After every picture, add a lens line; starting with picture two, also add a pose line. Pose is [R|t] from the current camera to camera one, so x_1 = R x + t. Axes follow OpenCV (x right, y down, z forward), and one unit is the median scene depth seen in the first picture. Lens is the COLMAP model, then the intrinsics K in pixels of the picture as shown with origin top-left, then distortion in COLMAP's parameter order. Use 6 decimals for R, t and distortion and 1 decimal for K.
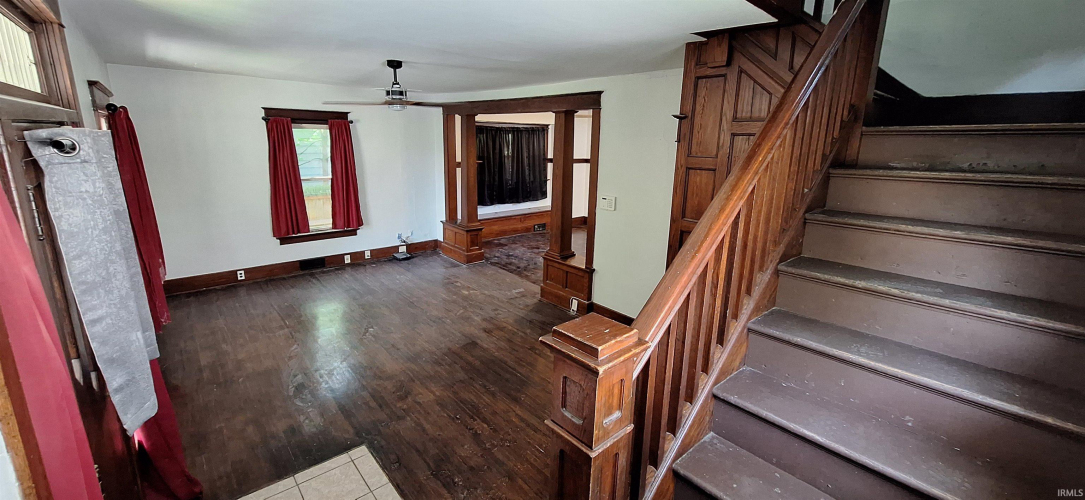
lens RADIAL K [[431.1, 0, 538.6], [0, 431.1, 230.5], [0, 0, 1]] dist [-0.001050, 0.000594]
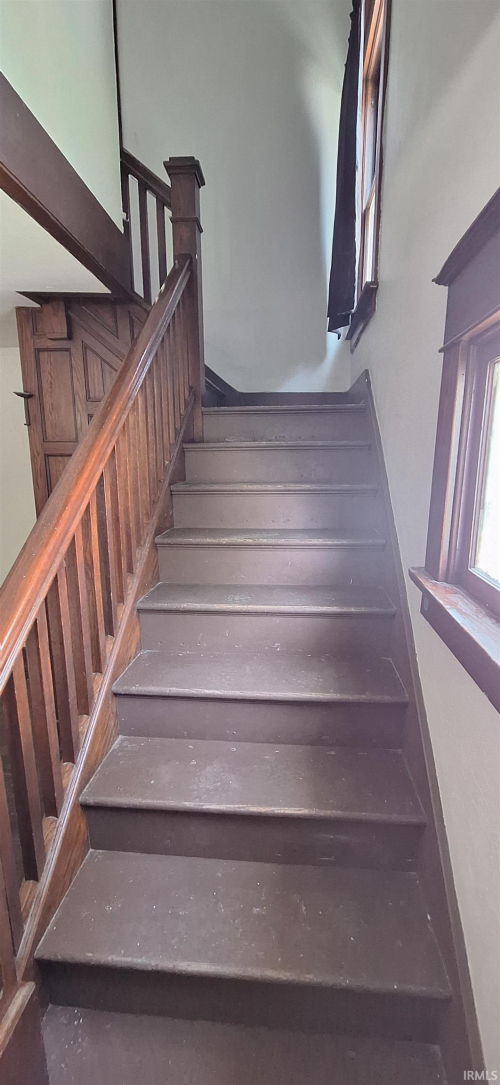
lens RADIAL K [[410.7, 0, 257.1], [0, 410.7, 545.0], [0, 0, 1]] dist [-0.000193, 0.000100]
pose [[0.725287, -0.156436, 0.670438, 0.106353], [0.162631, 0.985211, 0.053948, 0.087900], [-0.668962, 0.069907, 0.740002, 0.171554]]
